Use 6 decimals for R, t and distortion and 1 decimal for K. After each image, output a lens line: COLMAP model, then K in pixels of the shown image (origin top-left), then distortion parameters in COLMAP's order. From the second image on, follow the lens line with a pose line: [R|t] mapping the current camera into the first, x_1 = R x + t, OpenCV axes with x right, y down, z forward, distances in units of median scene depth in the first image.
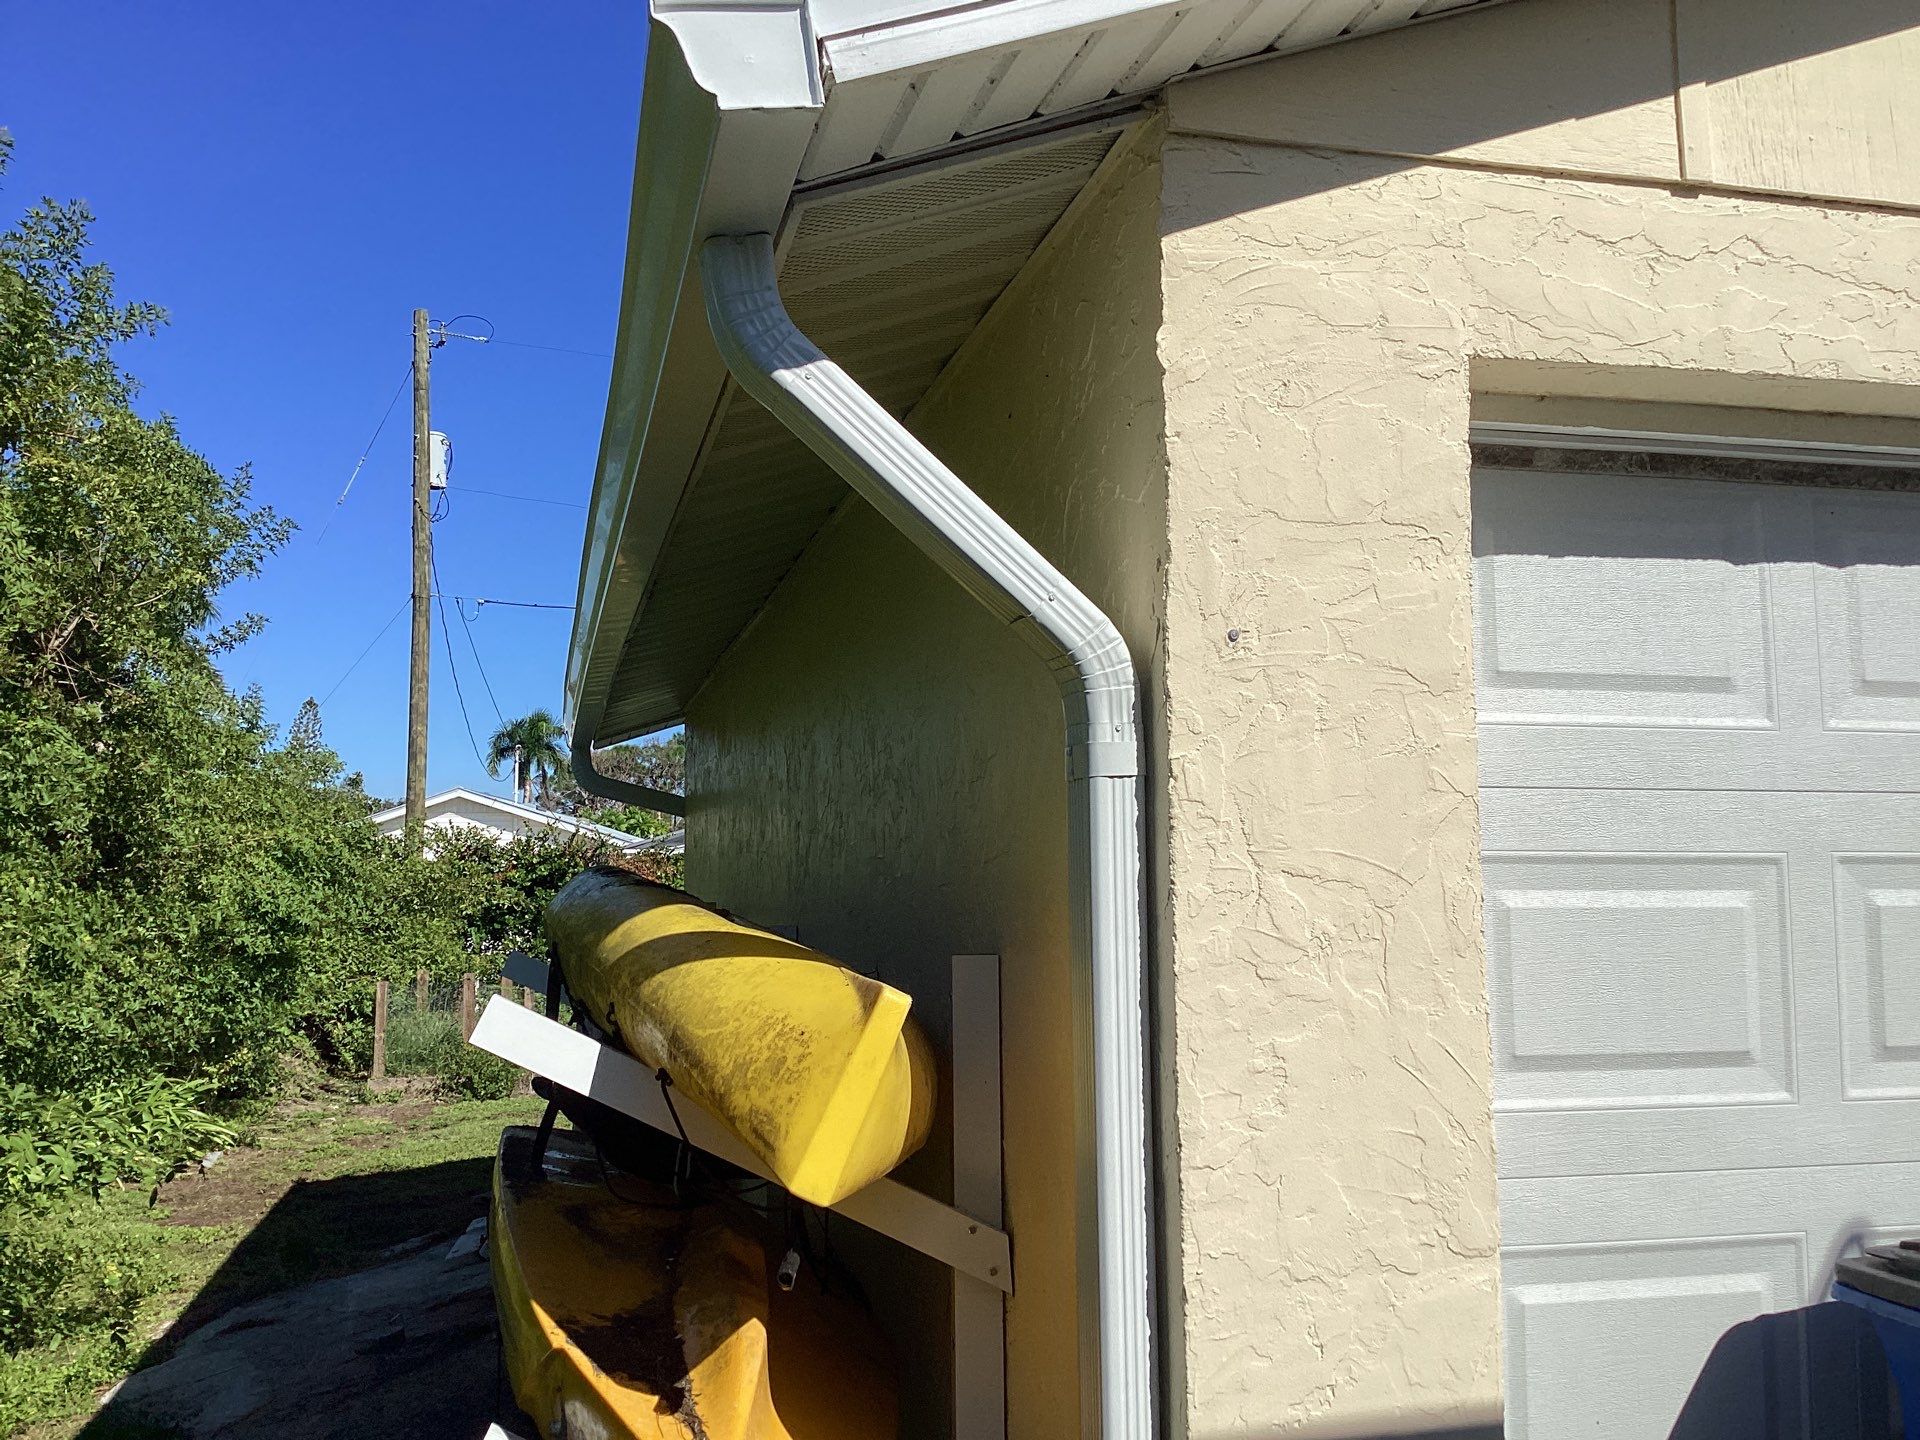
lens RADIAL K [[1725.3, 0, 952.5], [0, 1725.3, 714.3], [0, 0, 1]] dist [0.126918, -0.280815]
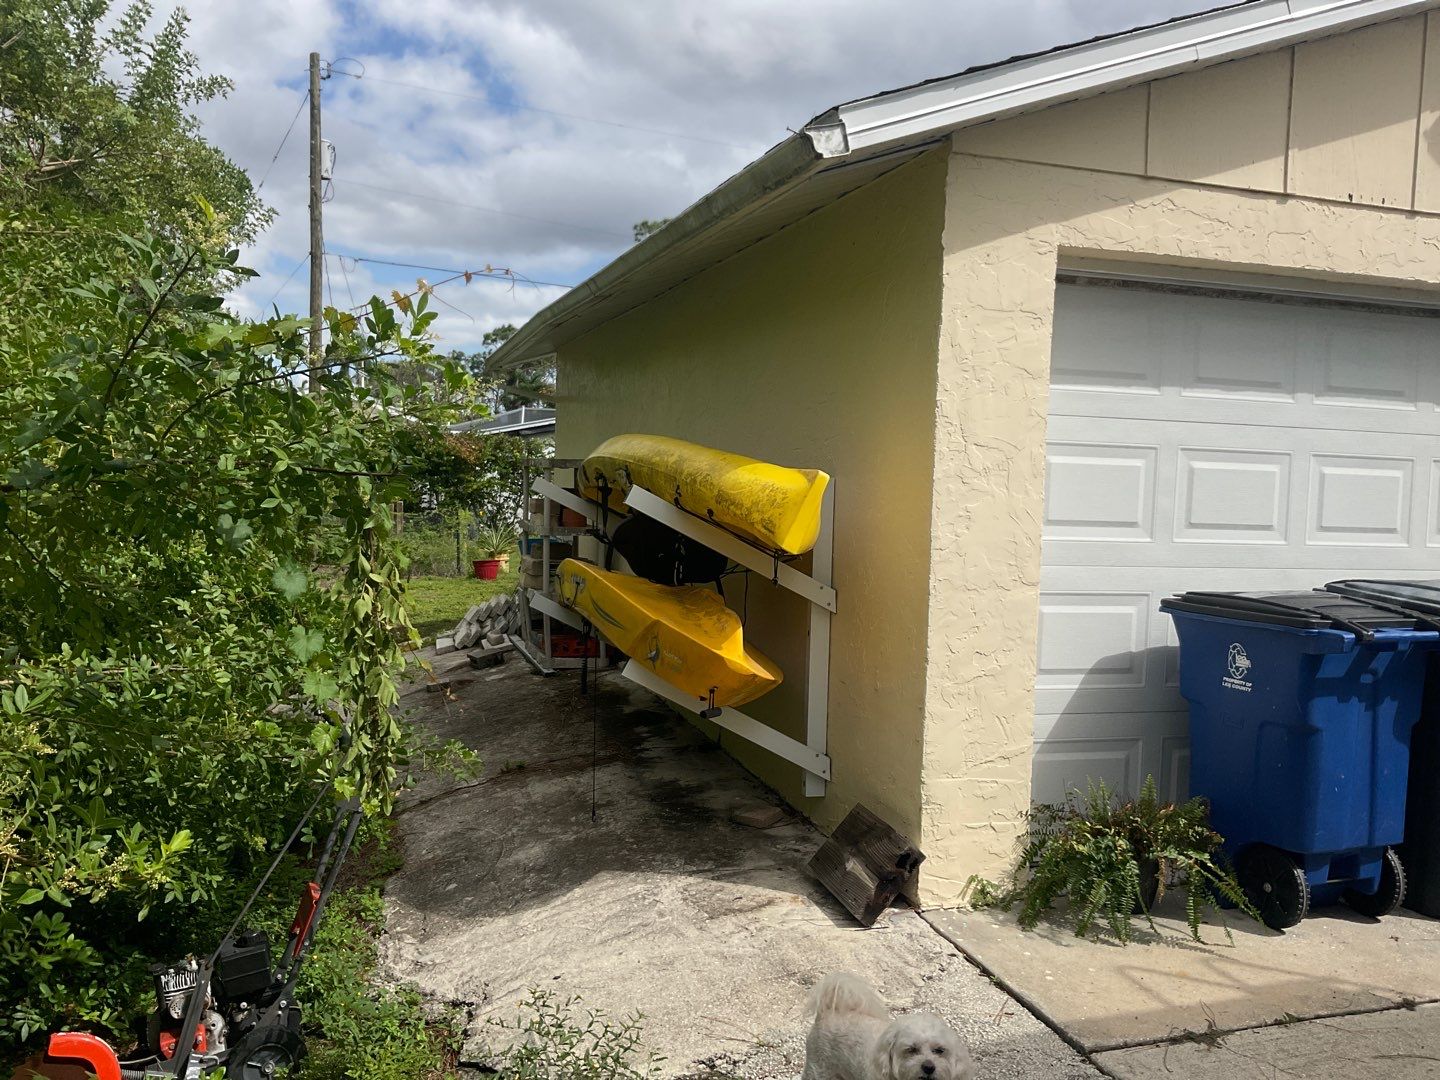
lens RADIAL K [[1151.8, 0, 720.0], [0, 1151.8, 540.0], [0, 0, 1]] dist [0.048162, -0.131302]
pose [[0.997537, 0.033382, 0.061685, -0.247284], [-0.042999, 0.985882, 0.161828, -0.027839], [-0.055412, -0.164082, 0.984889, -0.612290]]
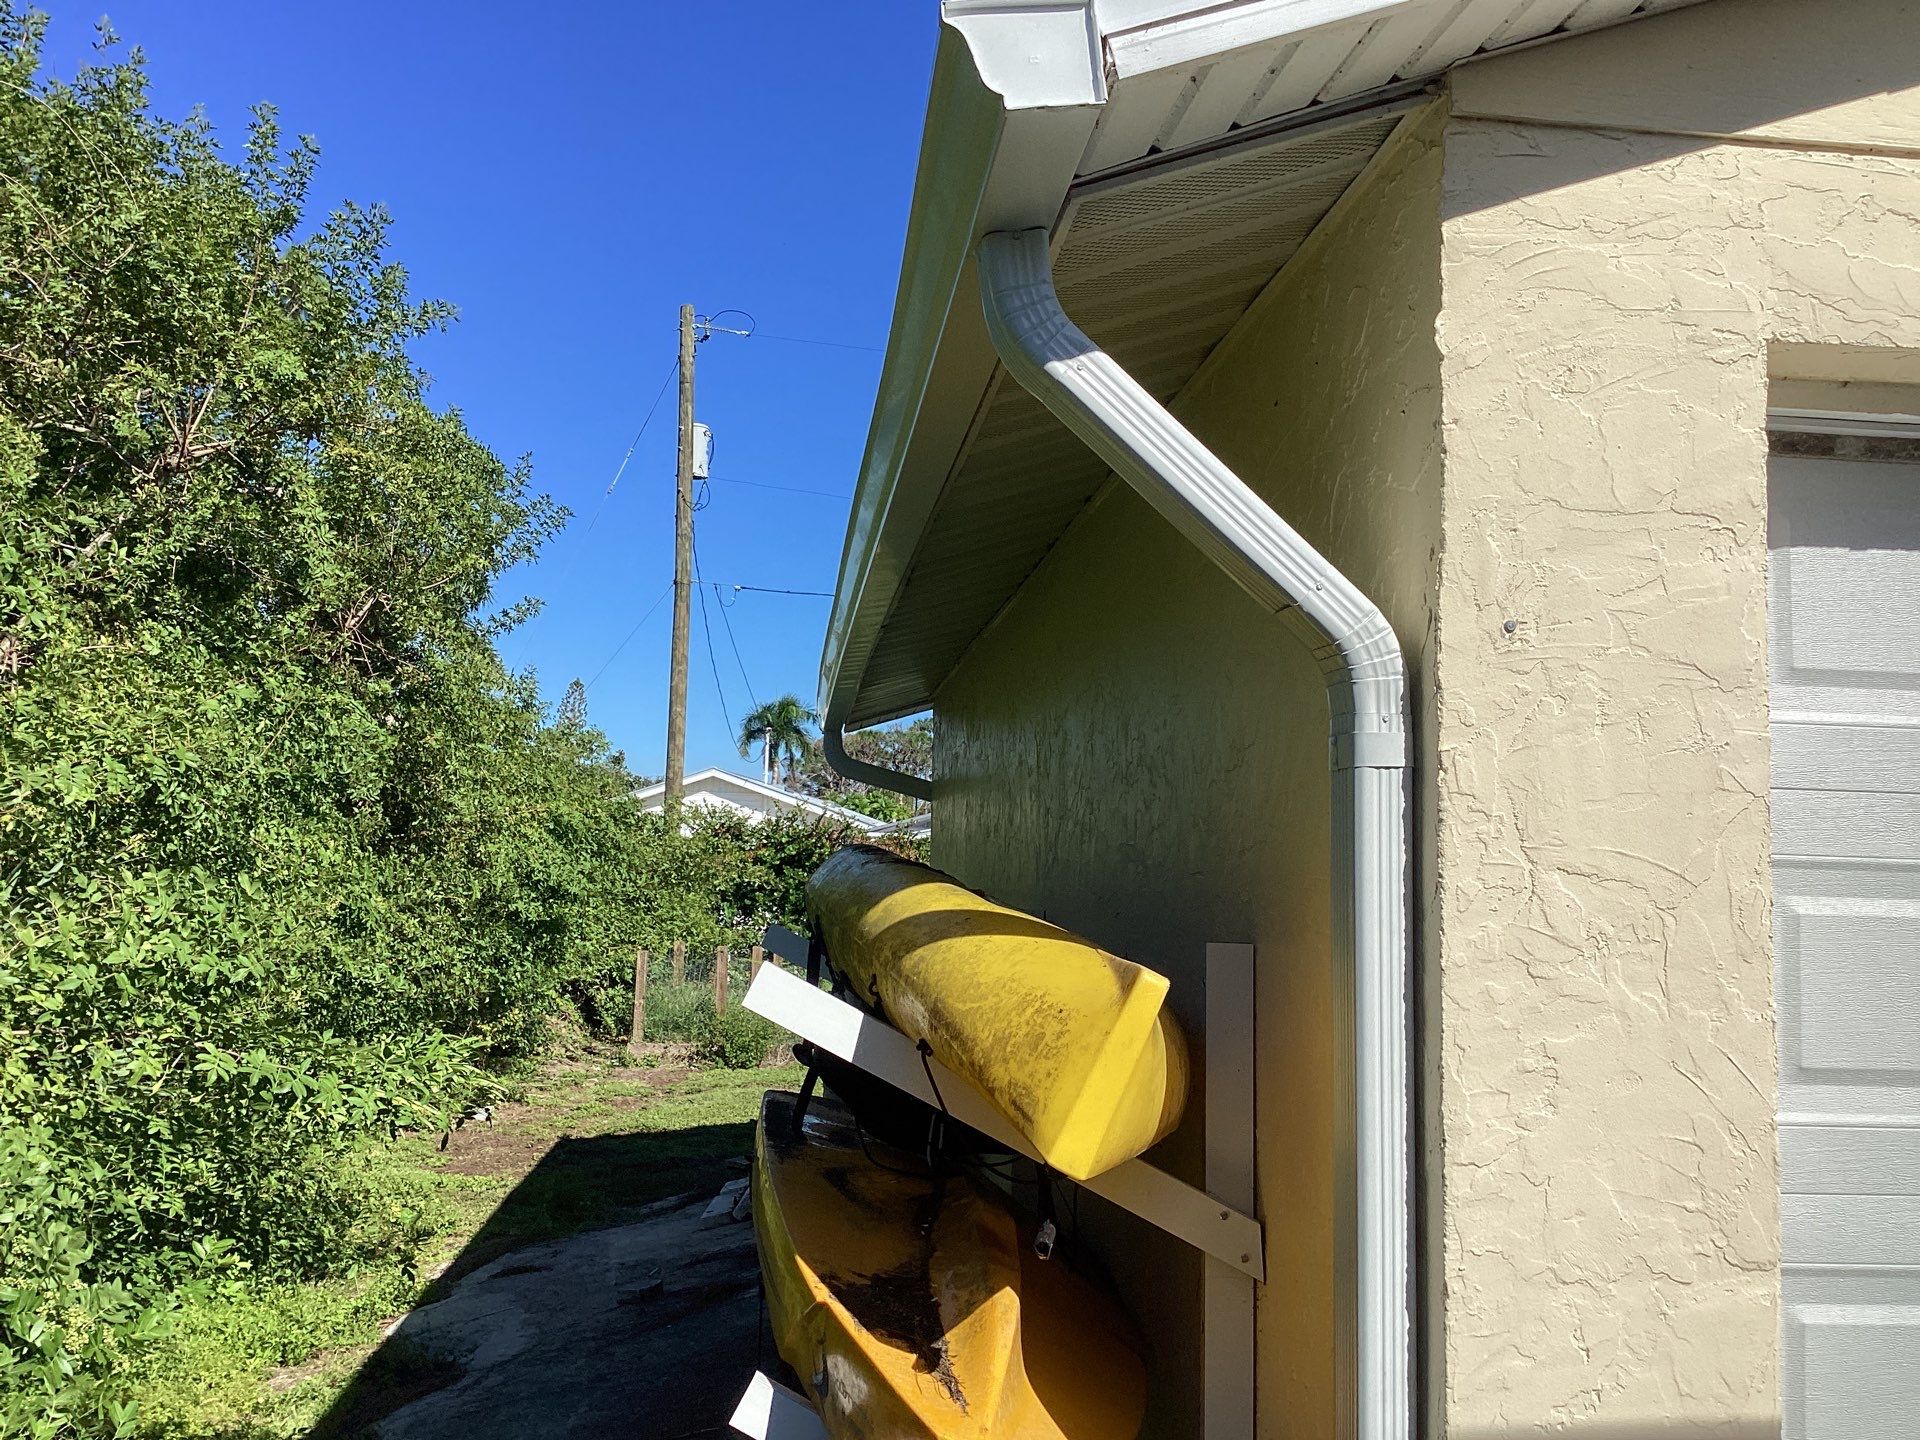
lens RADIAL K [[1725.3, 0, 952.5], [0, 1725.3, 714.3], [0, 0, 1]] dist [0.126918, -0.280815]
pose [[0.990087, 0.020392, -0.138969, -0.010357], [-0.019556, 0.999782, 0.007379, 0.002513], [0.139089, -0.004588, 0.990269, -0.018217]]
